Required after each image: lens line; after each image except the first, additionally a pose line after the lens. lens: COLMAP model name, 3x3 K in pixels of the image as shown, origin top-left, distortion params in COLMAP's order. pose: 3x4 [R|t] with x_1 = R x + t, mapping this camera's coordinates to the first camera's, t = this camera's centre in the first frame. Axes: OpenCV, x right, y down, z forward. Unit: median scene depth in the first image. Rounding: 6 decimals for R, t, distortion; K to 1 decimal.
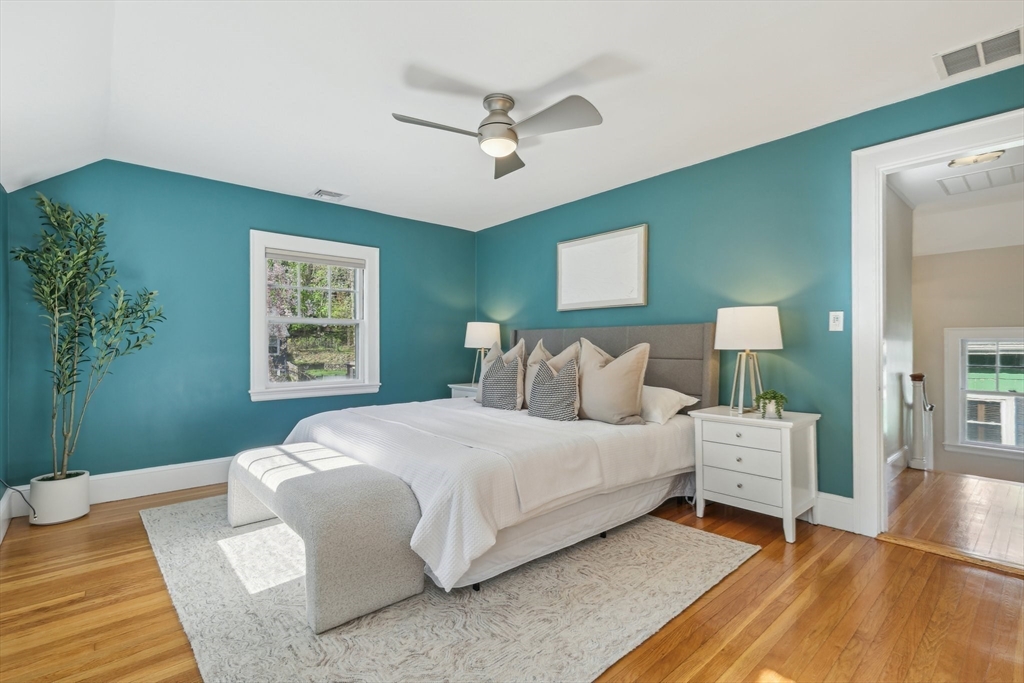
lens RADIAL K [[476.0, 0, 517.7], [0, 476.0, 340.6], [0, 0, 1]] dist [-0.000529, -0.000754]
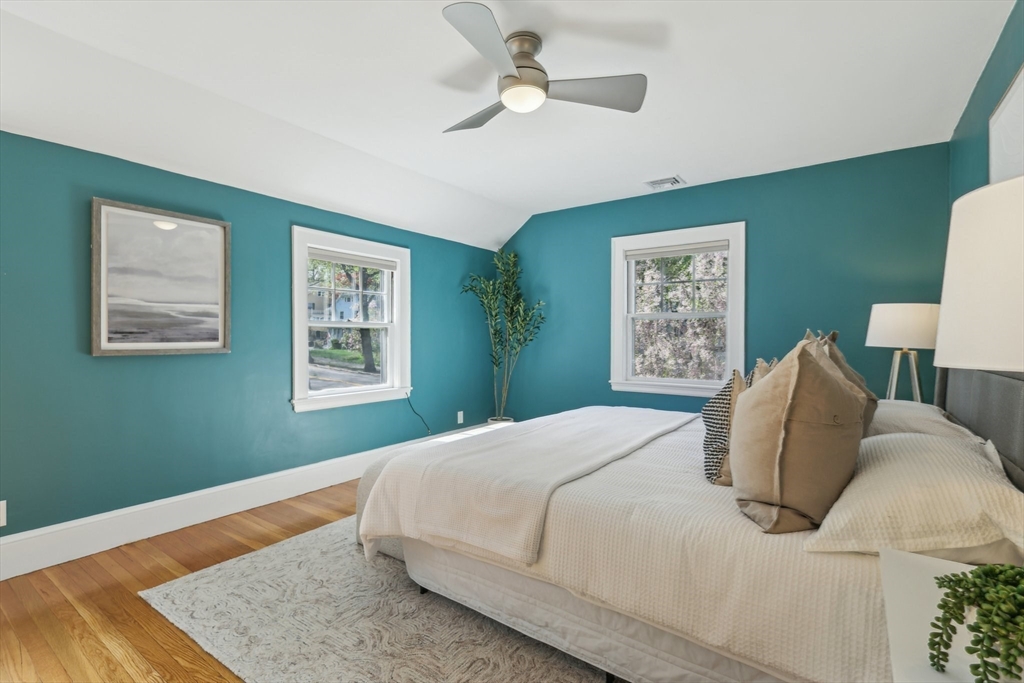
lens RADIAL K [[476.0, 0, 515.5], [0, 476.0, 337.6], [0, 0, 1]] dist [-0.000529, -0.000754]
pose [[0.208495, 0.000256, -0.978023, 0.617662], [0.004853, 0.999987, 0.001297, 0.000826], [0.978011, -0.005016, 0.208491, 0.671097]]
